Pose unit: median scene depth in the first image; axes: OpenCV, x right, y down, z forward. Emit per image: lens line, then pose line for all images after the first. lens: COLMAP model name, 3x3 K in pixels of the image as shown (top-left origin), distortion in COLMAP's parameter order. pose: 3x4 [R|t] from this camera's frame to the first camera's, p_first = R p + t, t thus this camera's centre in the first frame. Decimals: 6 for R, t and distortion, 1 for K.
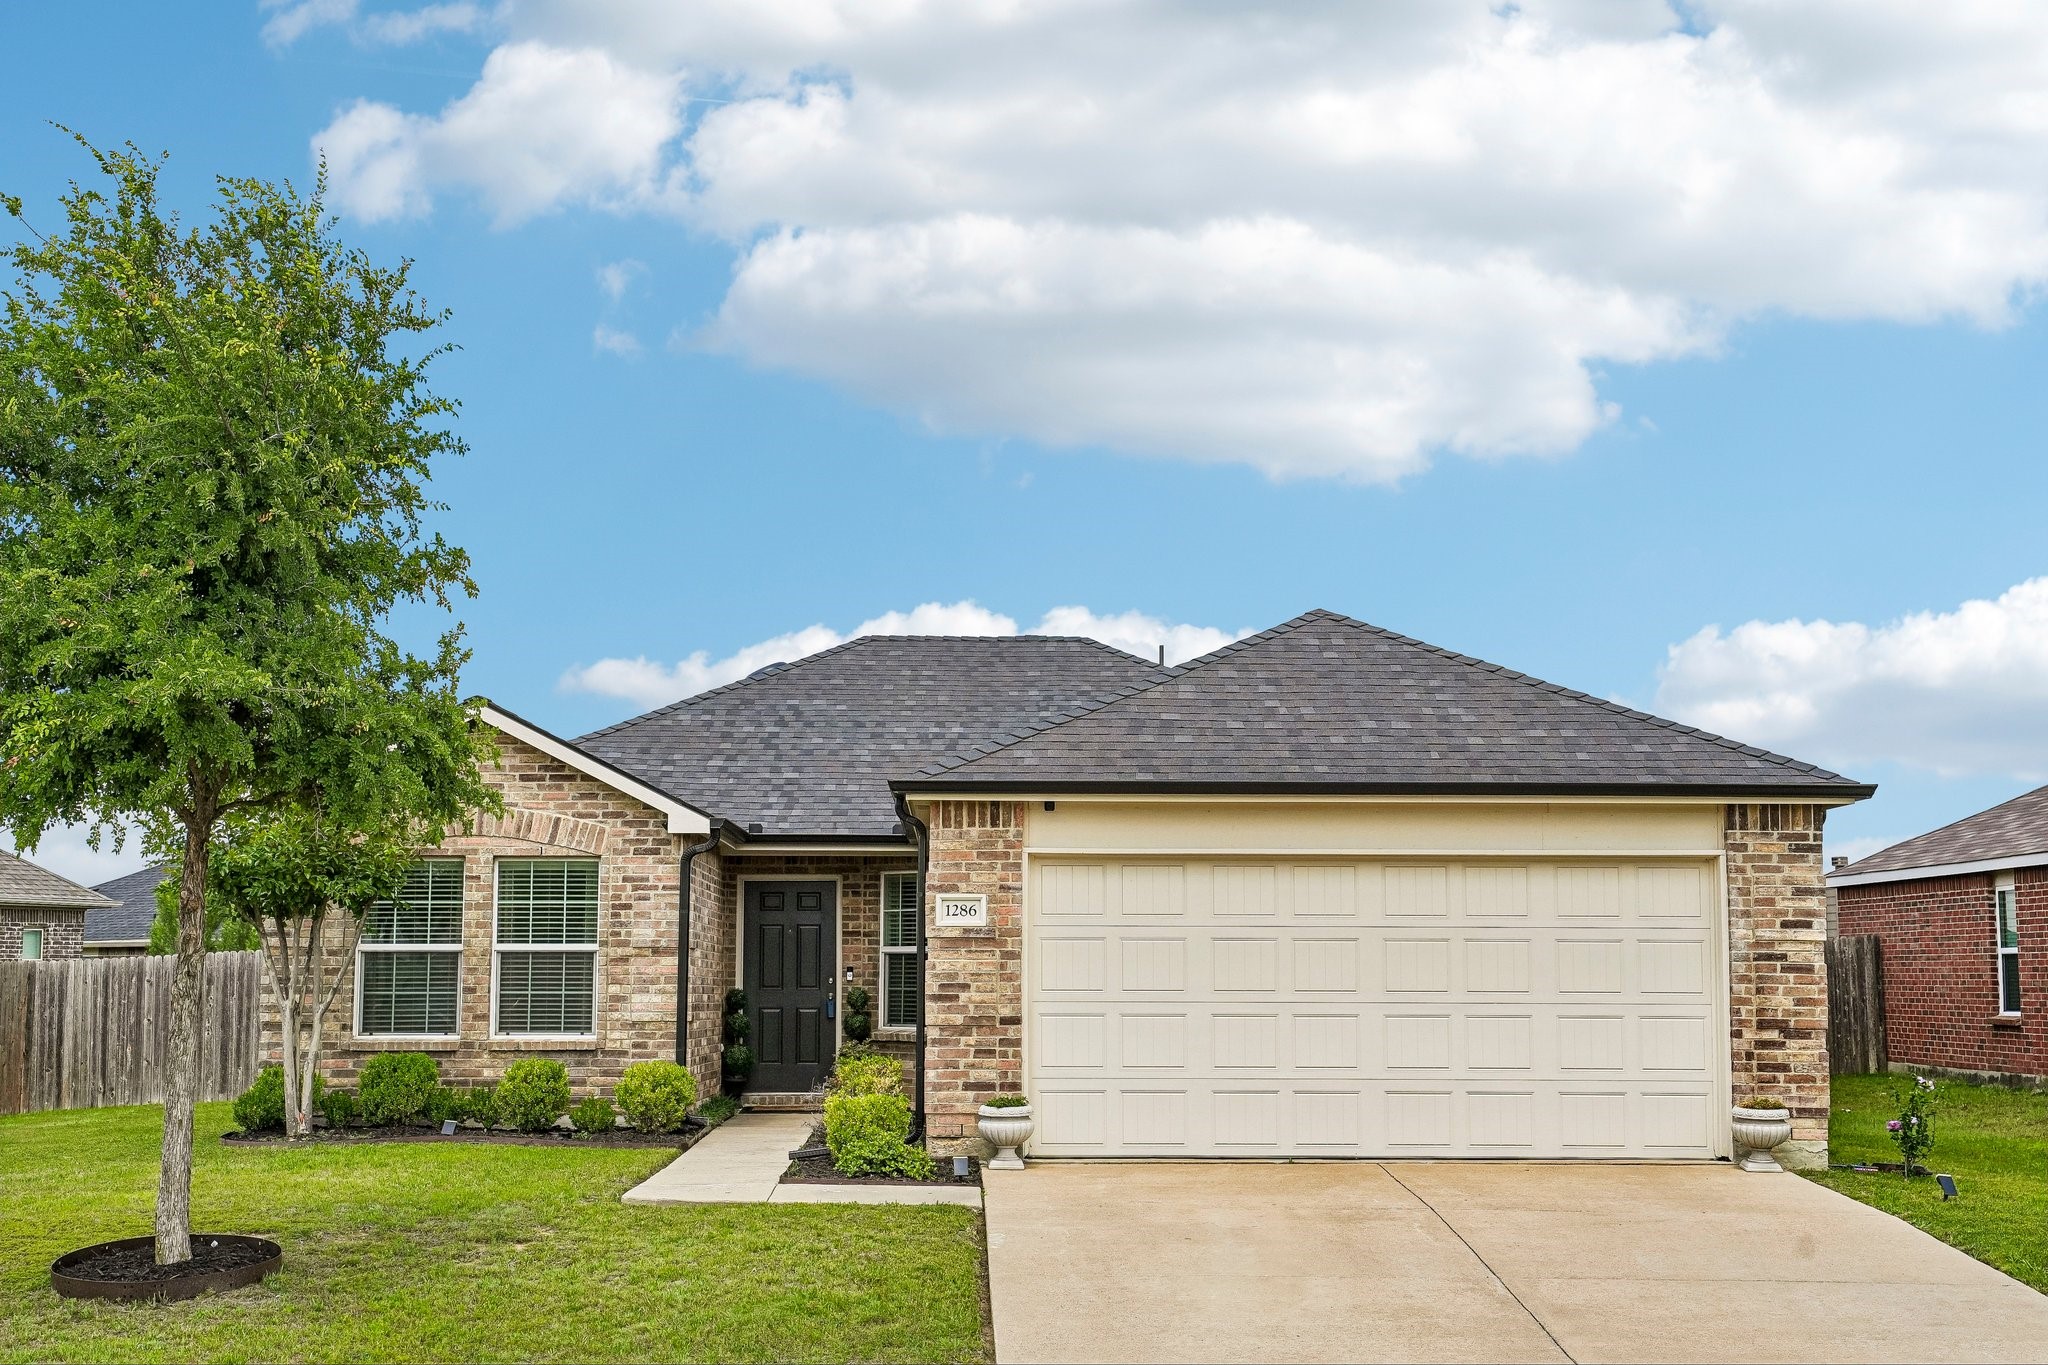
lens RADIAL K [[3031.7, 0, 1024.0], [0, 3031.7, 682.5], [0, 0, 1]] dist [0.110863, 0.079952]
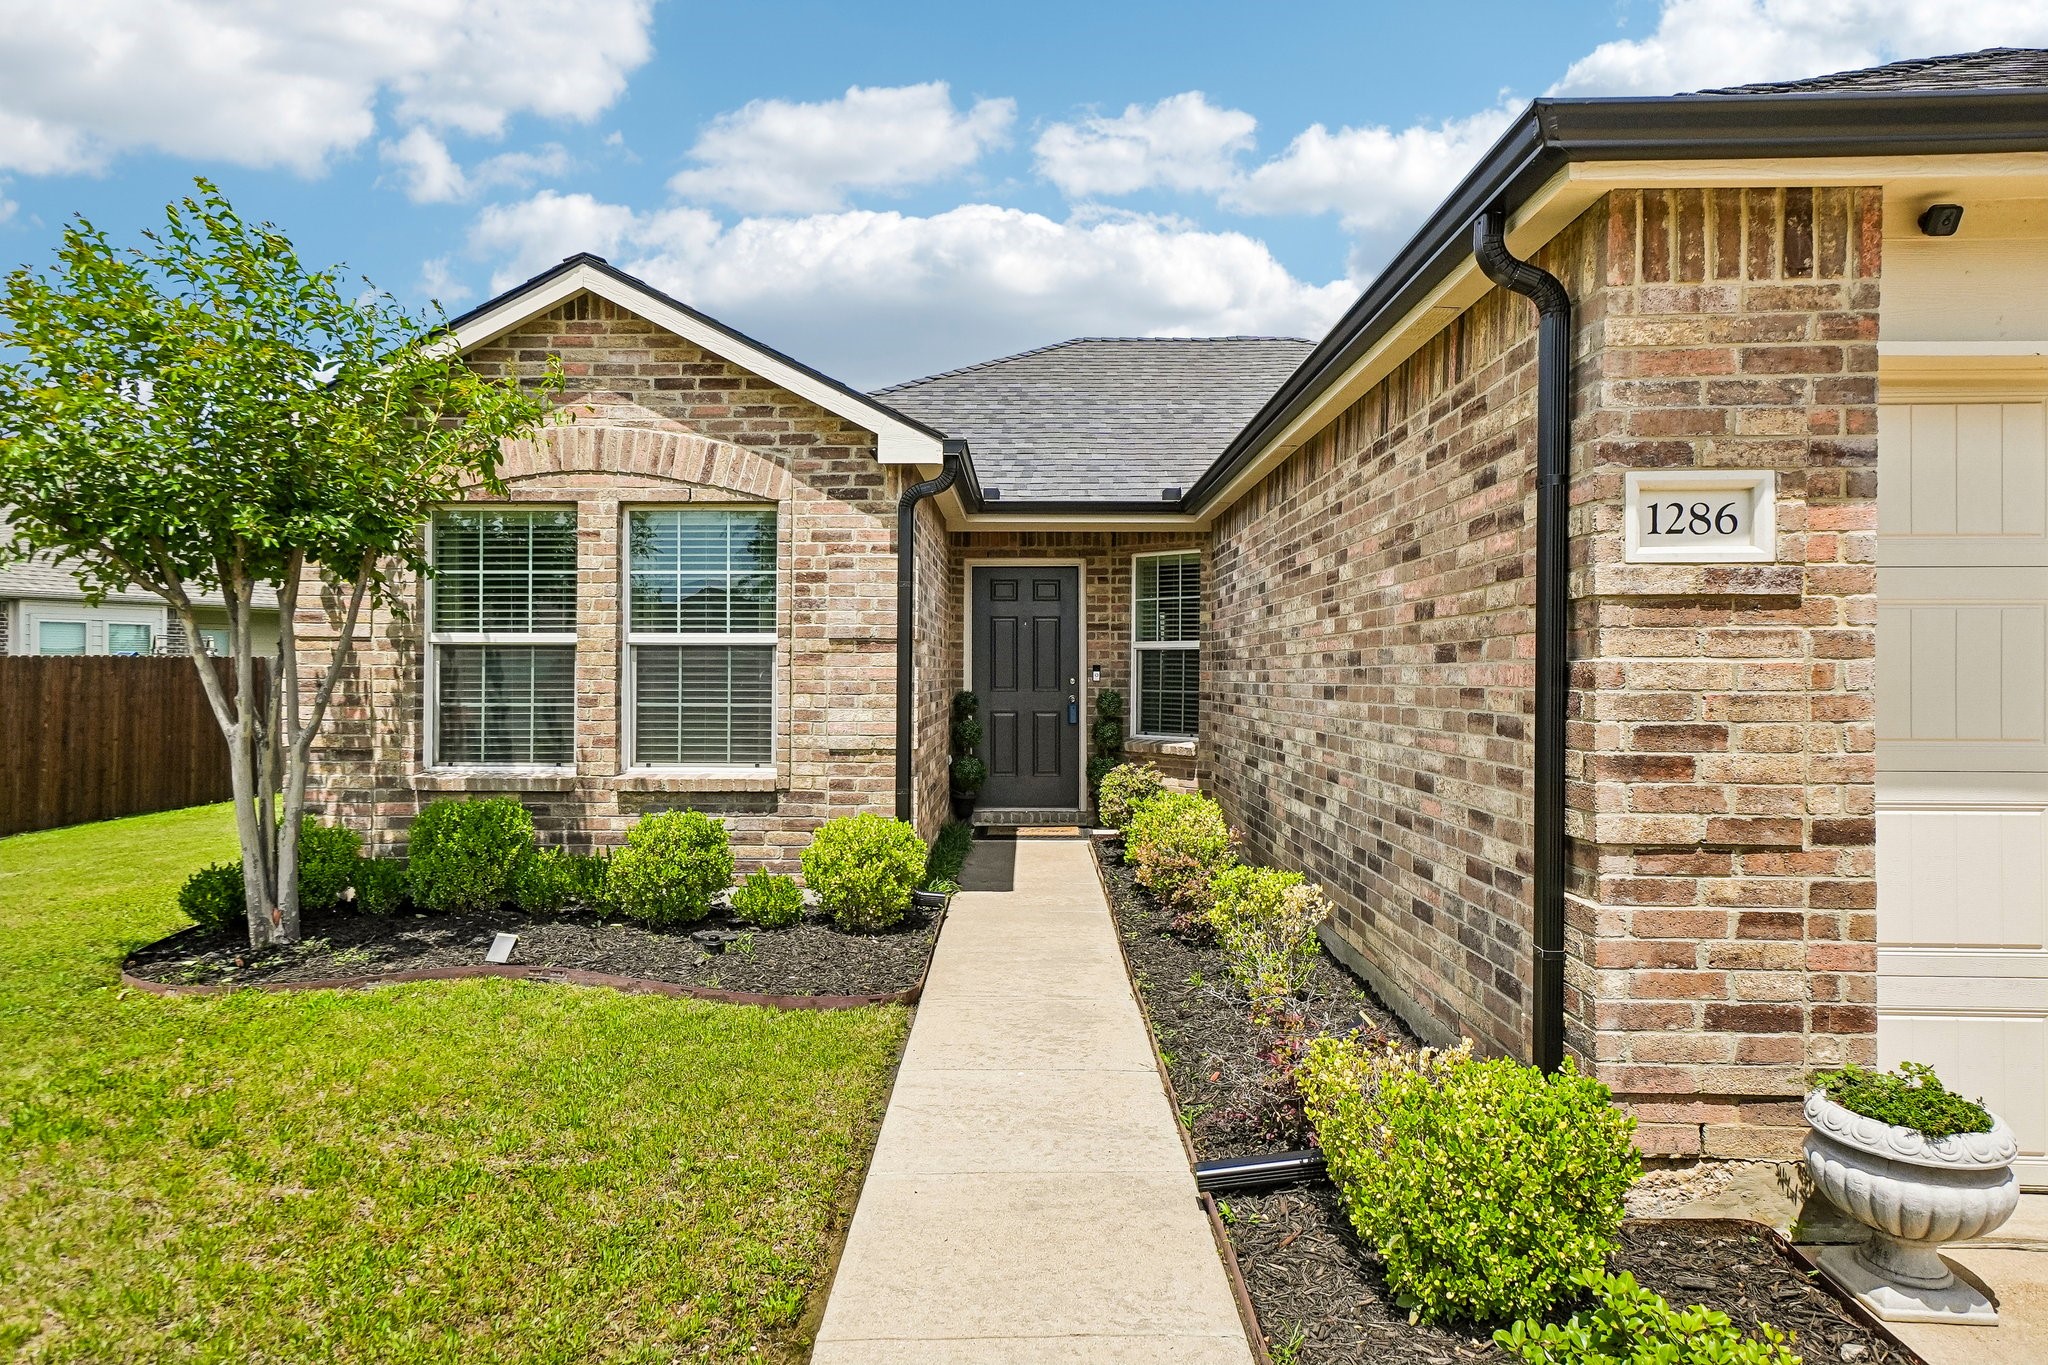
lens RADIAL K [[1353.5, 0, 986.2], [0, 1353.5, 678.8], [0, 0, 1]] dist [0.015809, -0.000204]
pose [[0.998821, -0.000177, -0.048536, -0.079865], [0.005394, 0.994203, 0.107386, 0.064240], [0.048235, -0.107522, 0.993032, 0.706382]]
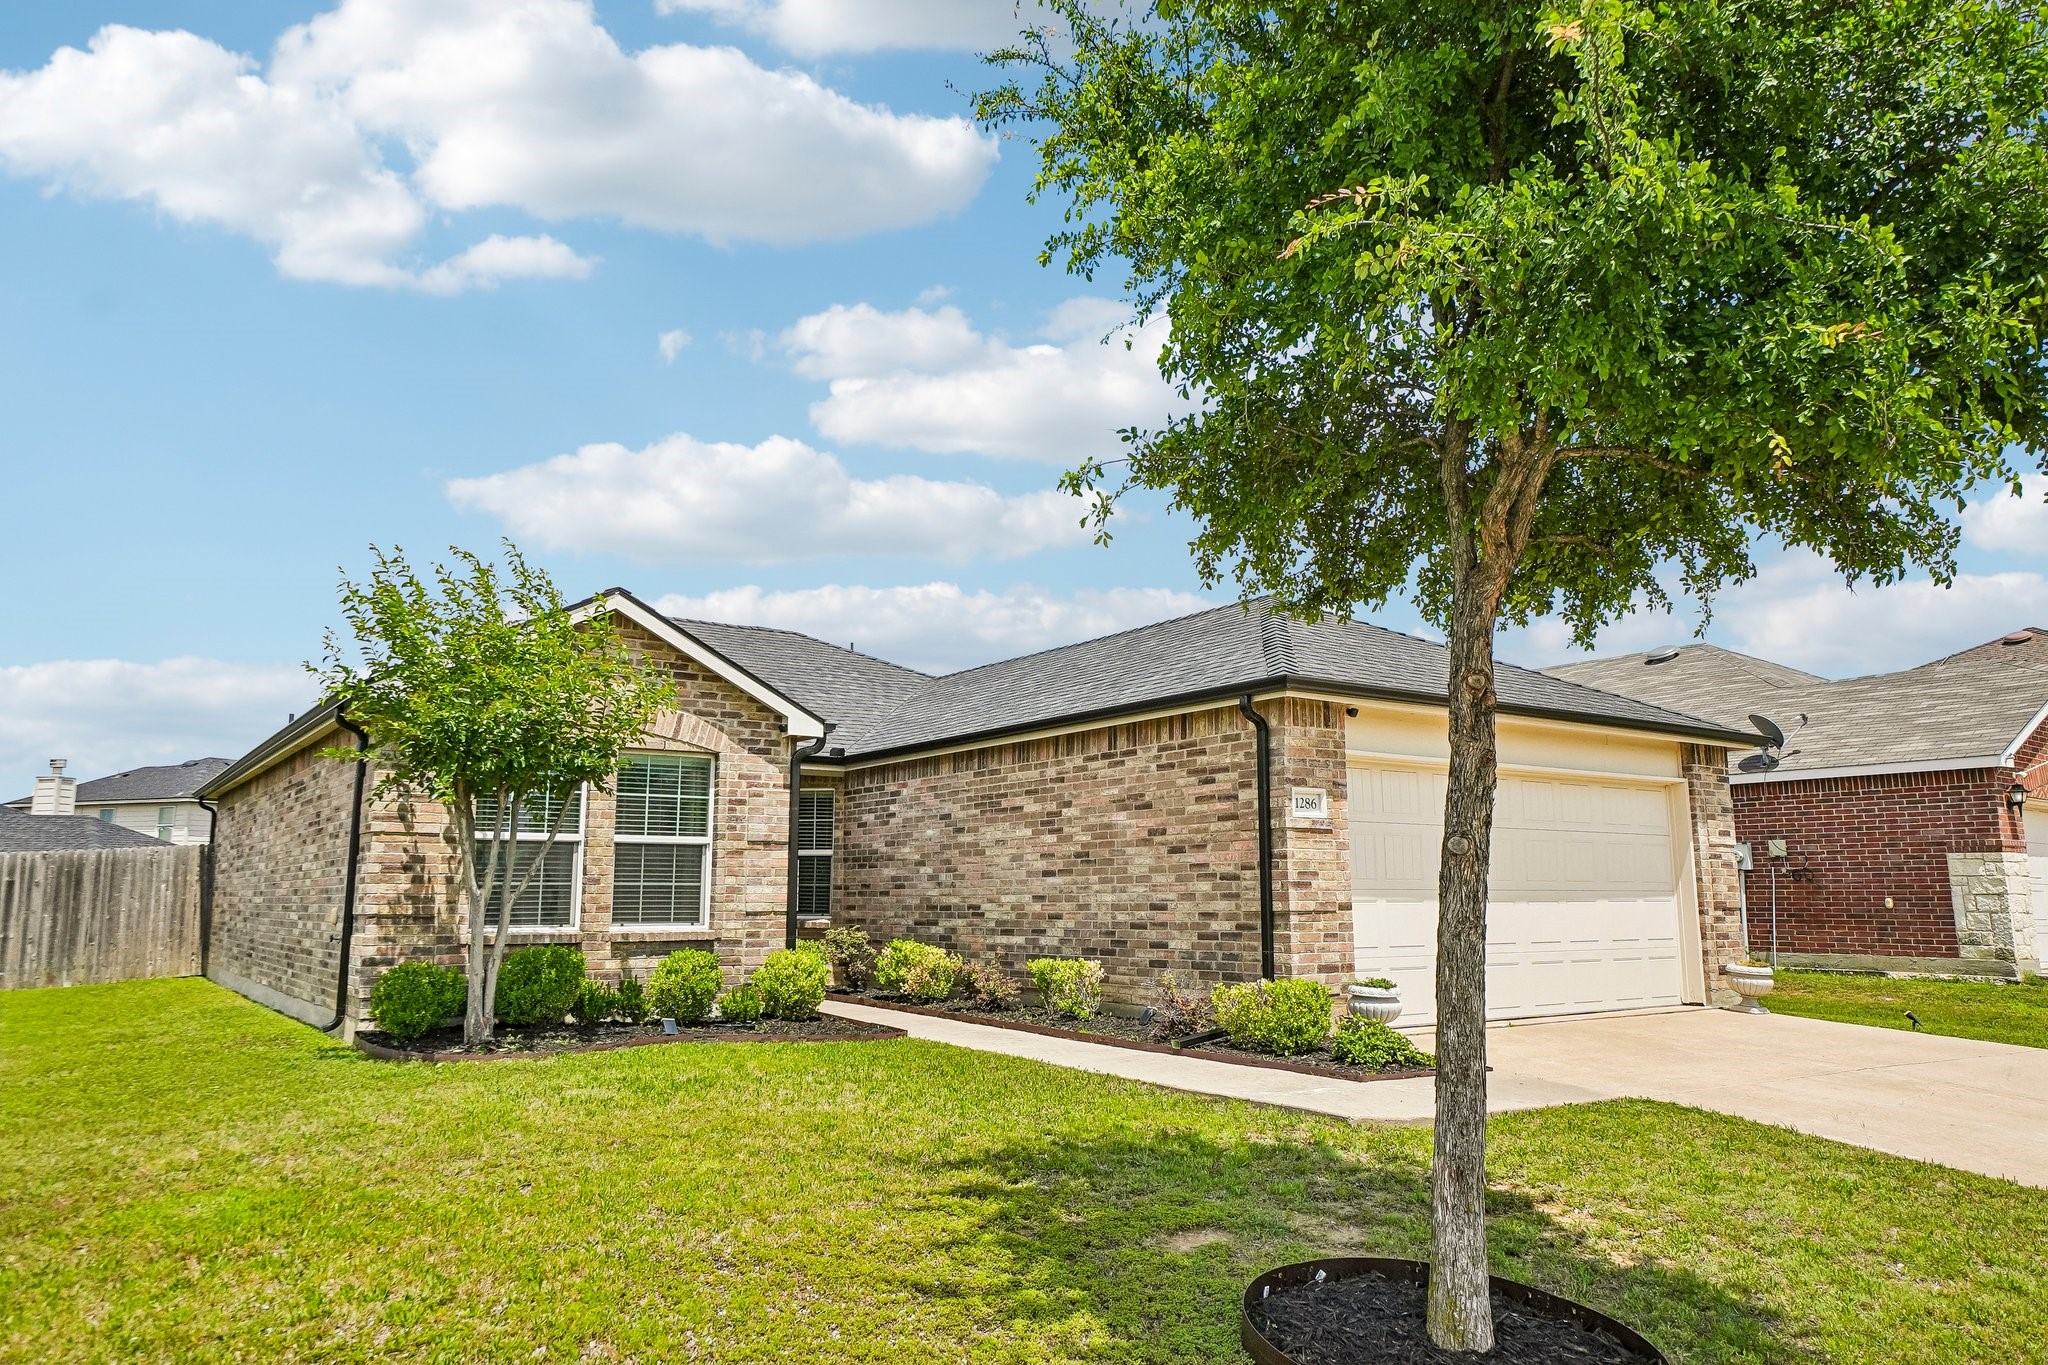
lens RADIAL K [[1397.6, 0, 1024.0], [0, 1397.6, 682.5], [0, 0, 1]] dist [0.026320, -0.000009]
pose [[0.831317, 0.081573, 0.549780, -0.319721], [-0.052807, 0.996289, -0.067974, 0.060258], [-0.553285, 0.027476, 0.832539, 0.541278]]
